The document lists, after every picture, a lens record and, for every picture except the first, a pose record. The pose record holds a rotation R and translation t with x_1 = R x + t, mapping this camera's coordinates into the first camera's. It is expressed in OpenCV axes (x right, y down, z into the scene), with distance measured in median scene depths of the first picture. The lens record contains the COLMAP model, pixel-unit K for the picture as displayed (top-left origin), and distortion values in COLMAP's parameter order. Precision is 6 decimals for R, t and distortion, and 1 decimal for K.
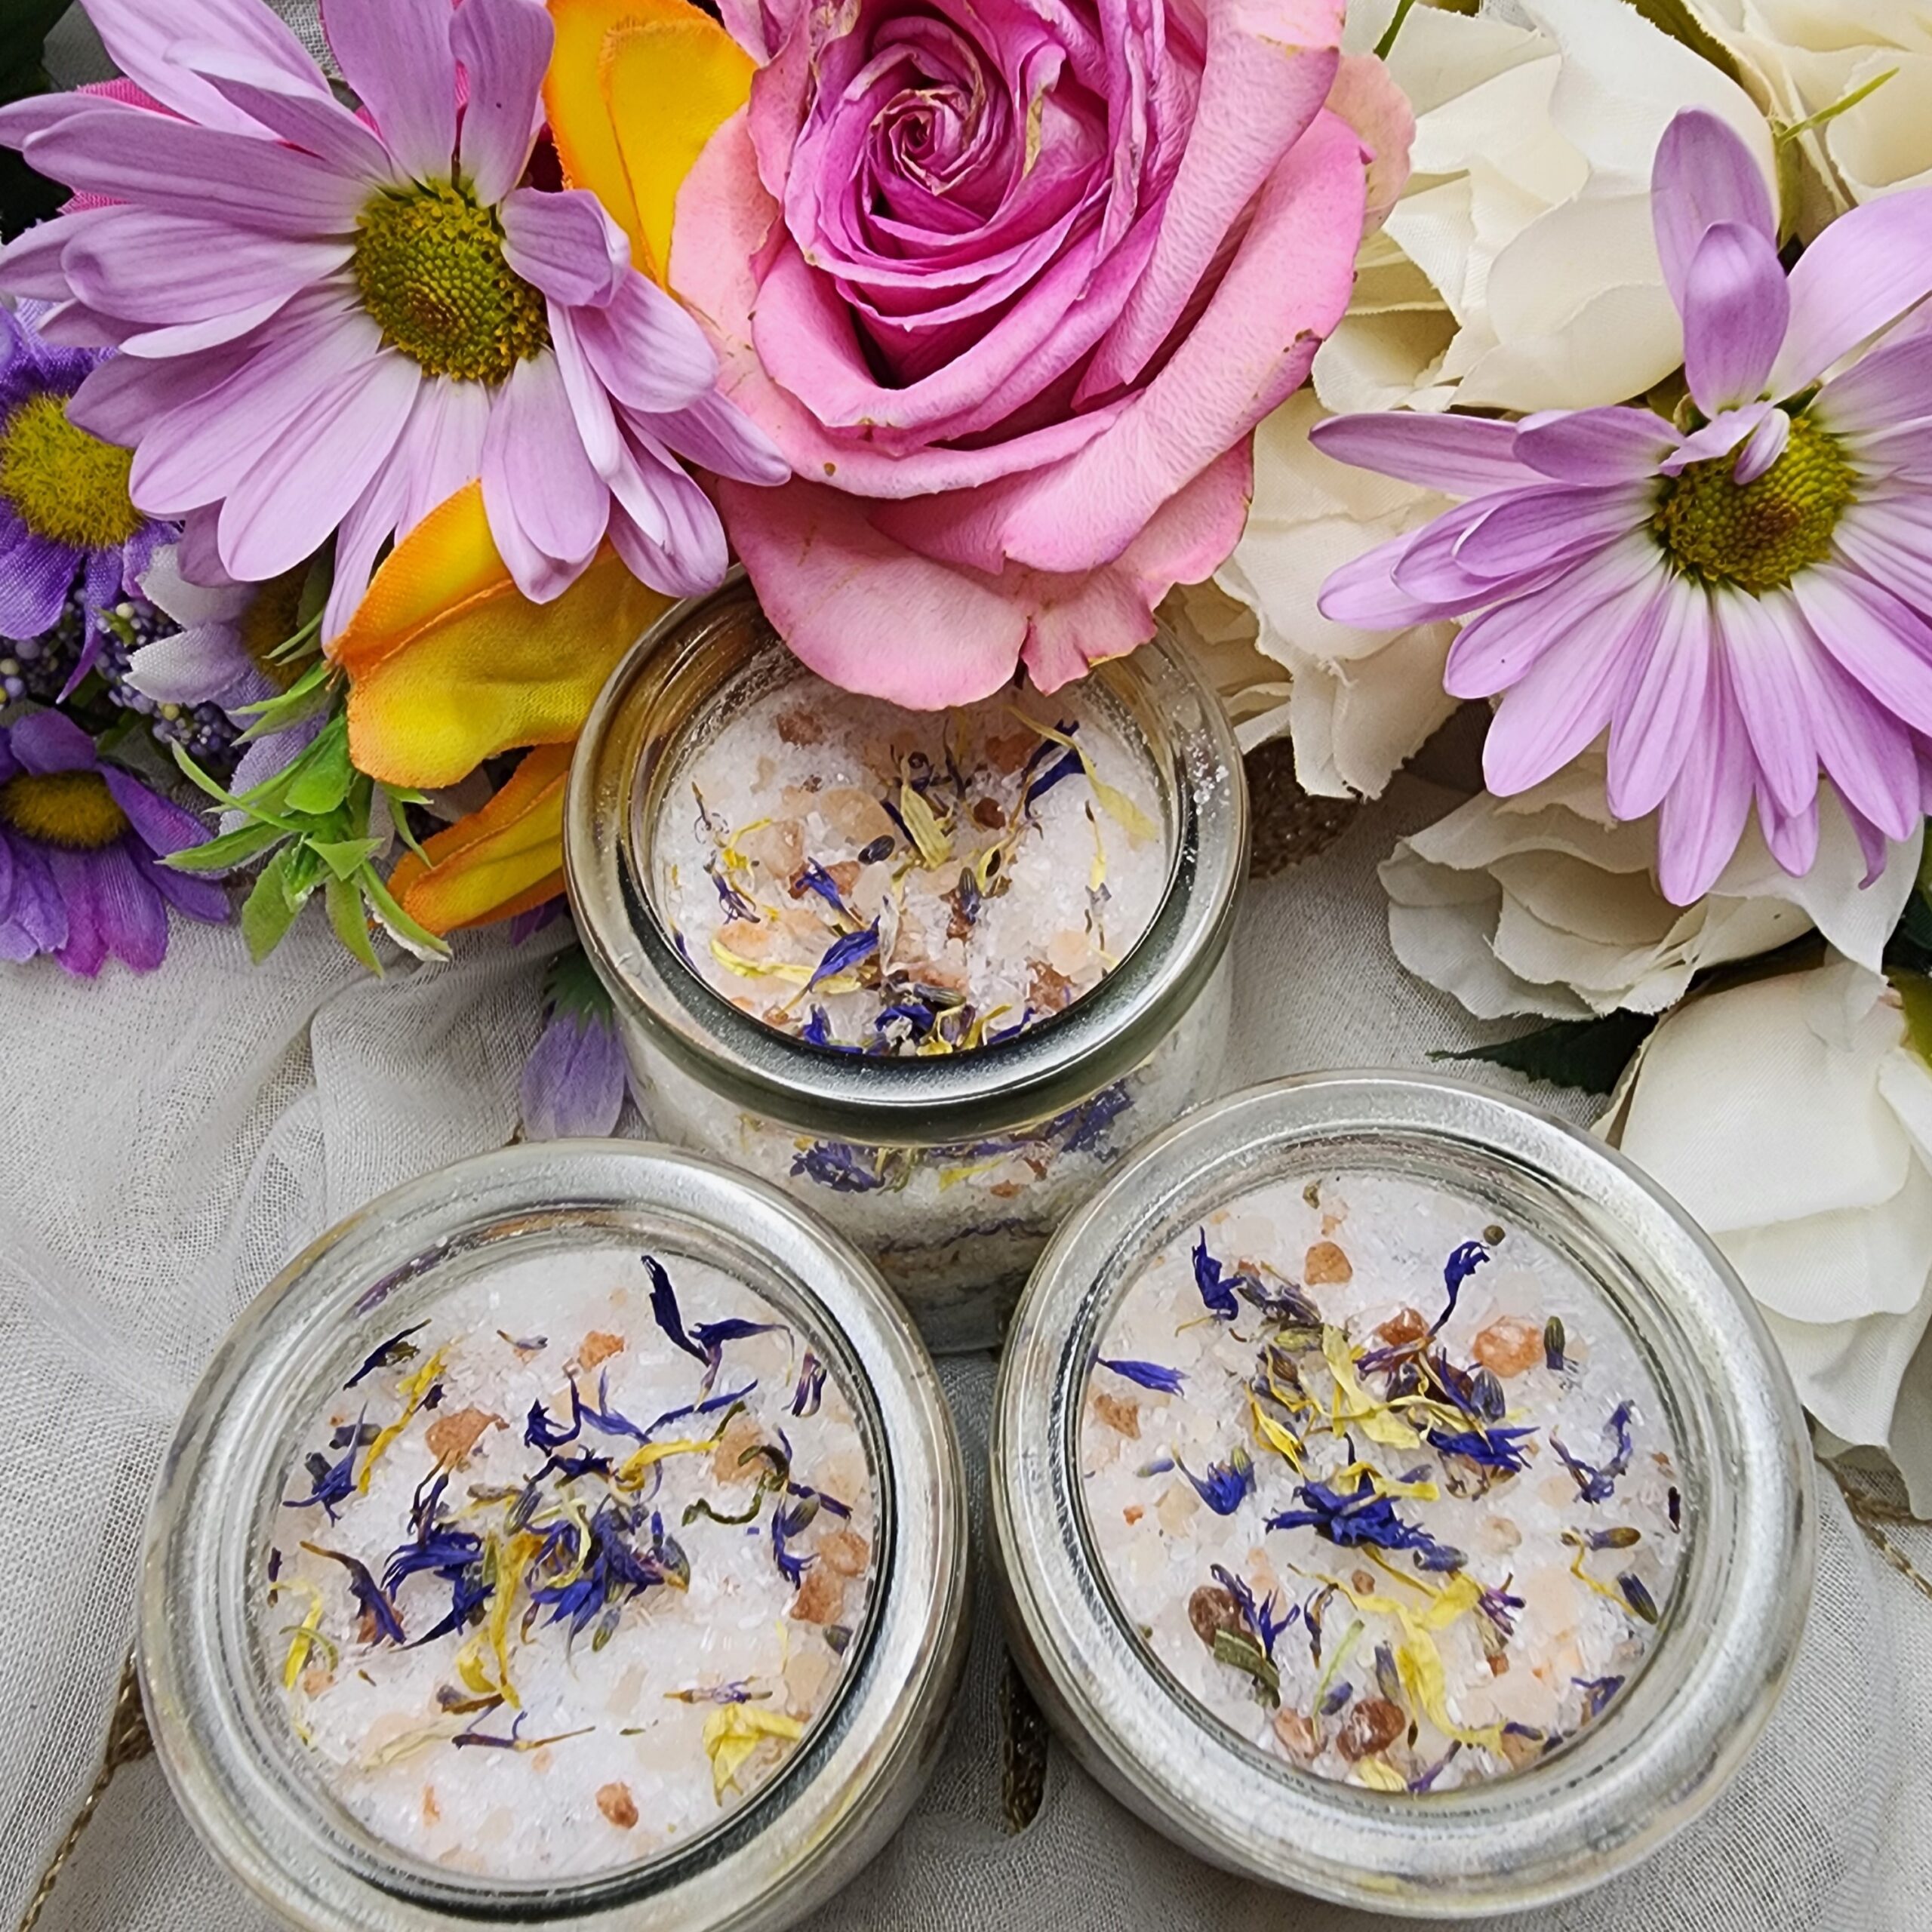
lens RADIAL K [[1509.9, 0, 1168.1], [0, 1509.9, 965.9], [0, 0, 1]] dist [0.008252, 0.000381]
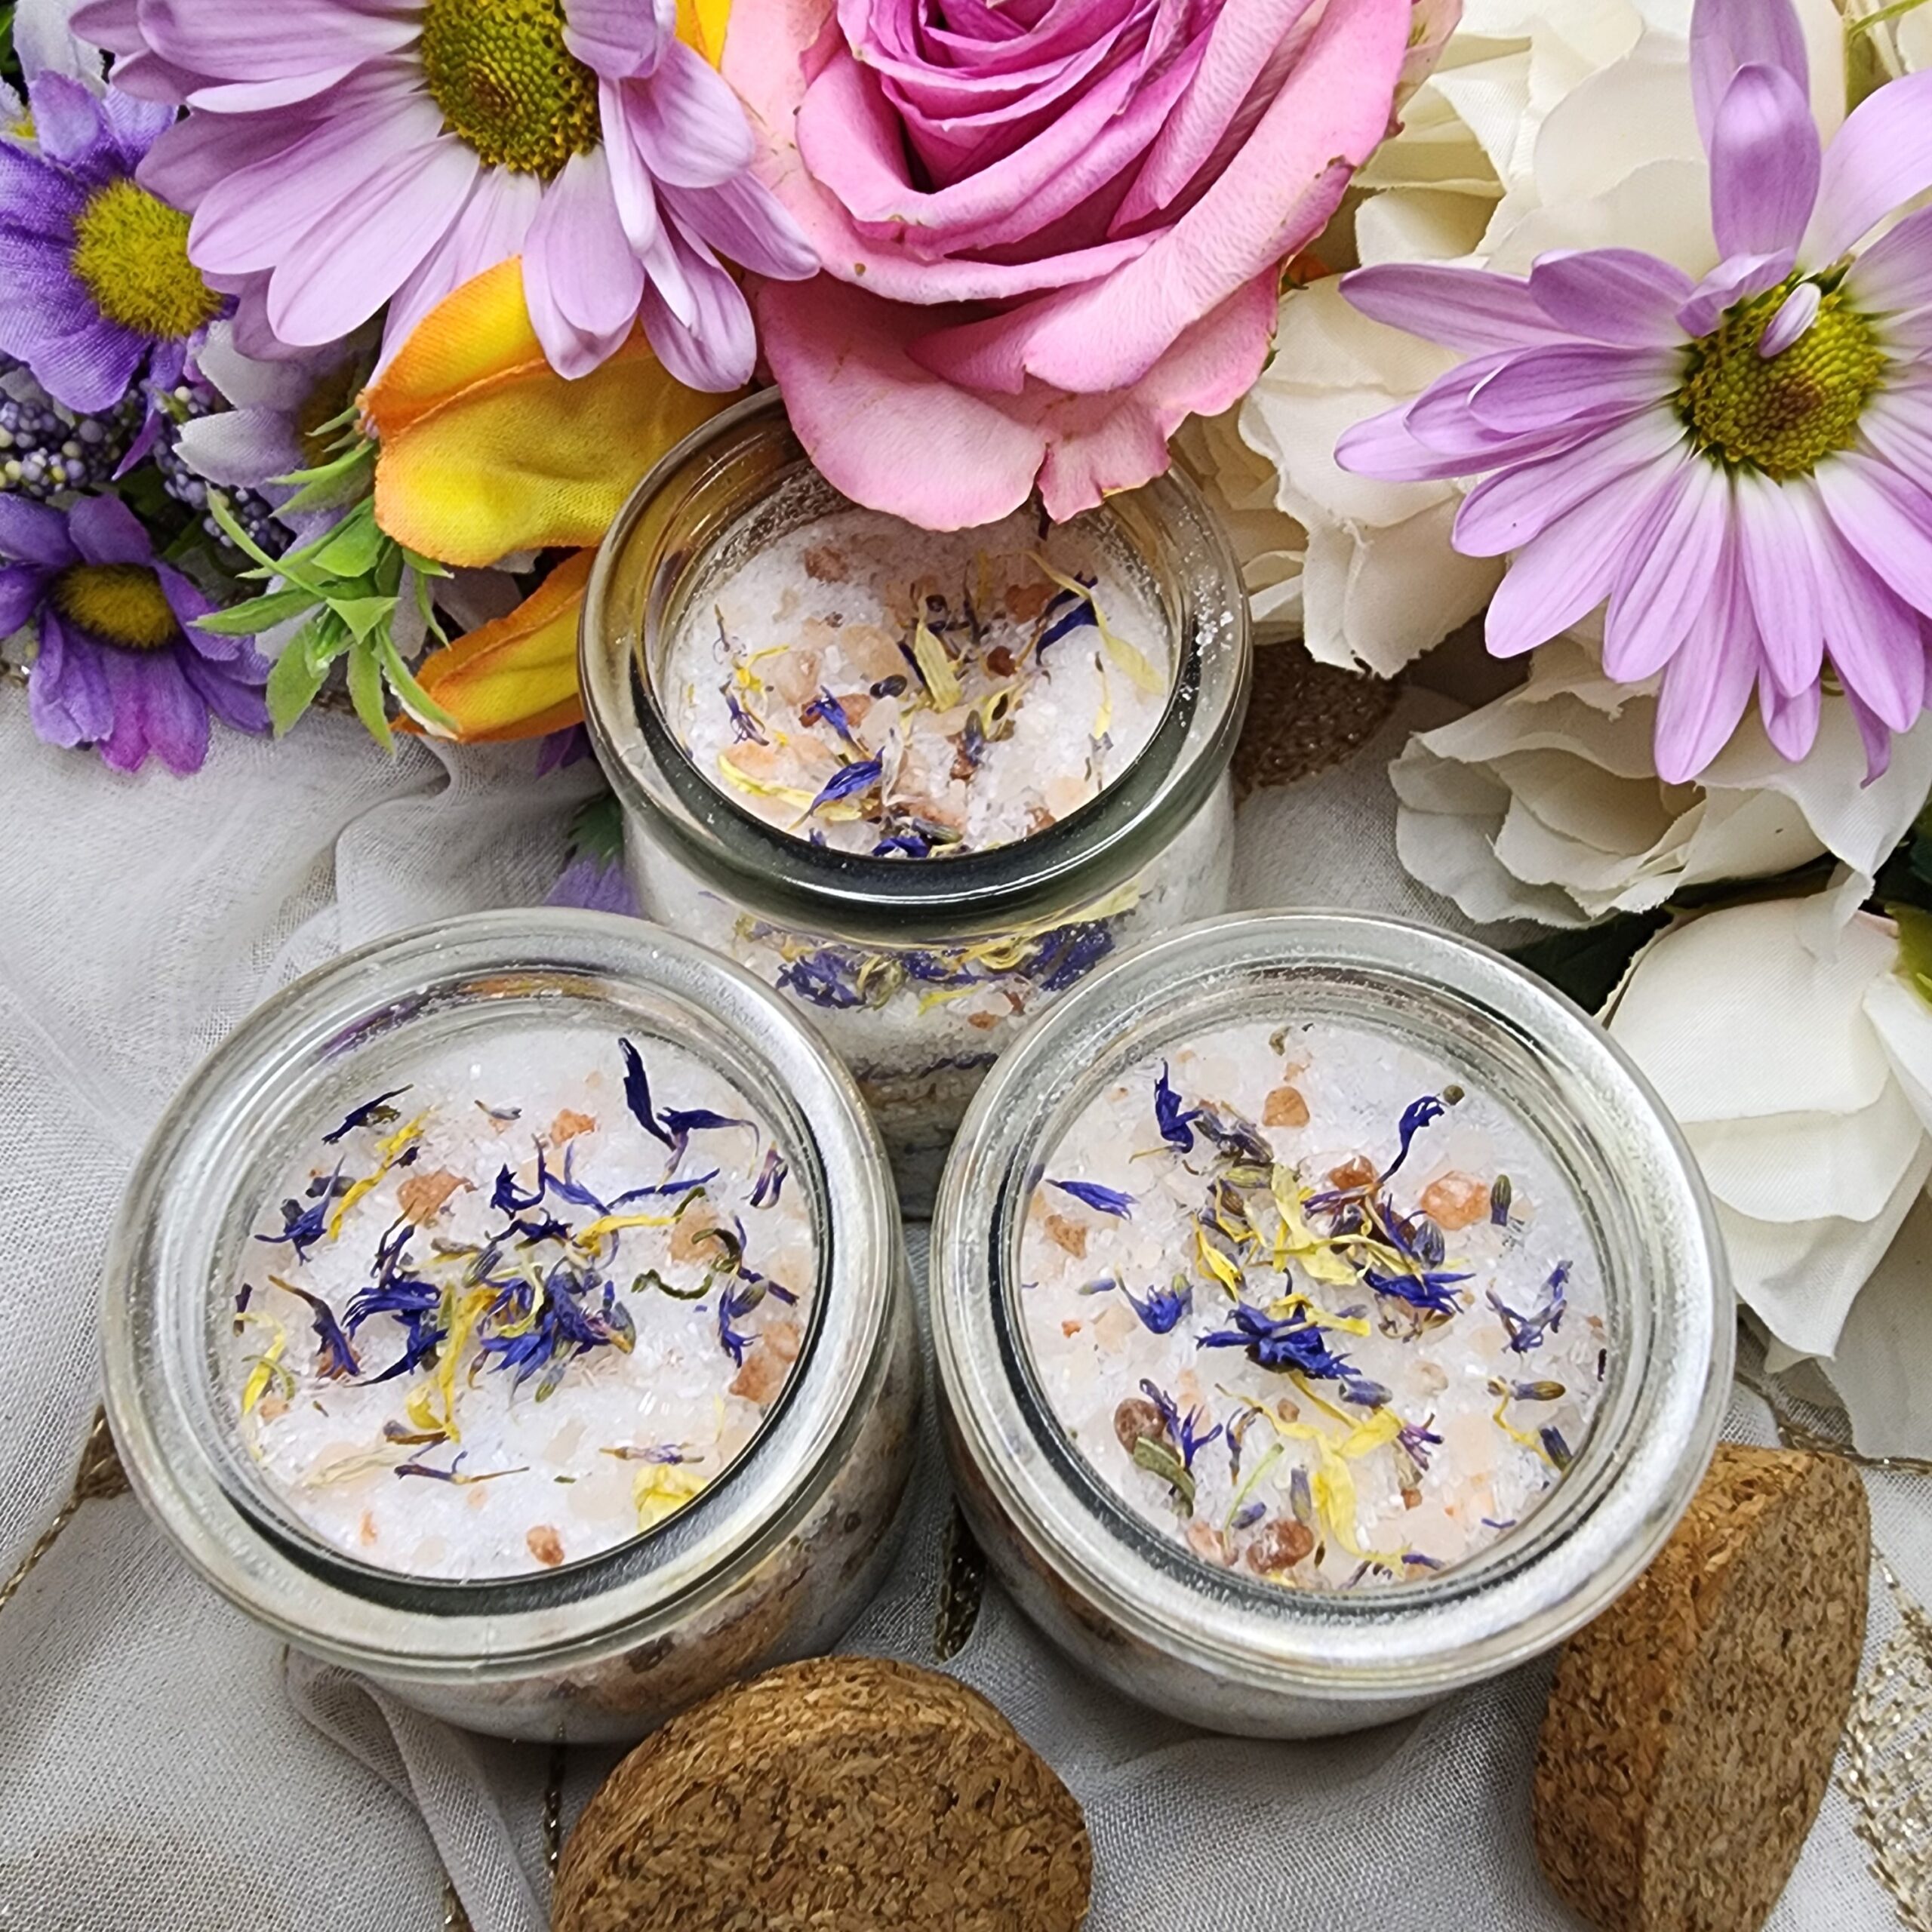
lens RADIAL K [[1509.9, 0, 1168.1], [0, 1509.9, 965.9], [0, 0, 1]] dist [0.008252, 0.000381]
pose [[0.995617, 0.088982, -0.028778, 0.049032], [-0.088573, 0.995954, 0.015206, 0.097022], [0.030015, -0.012591, 0.999470, -0.012507]]
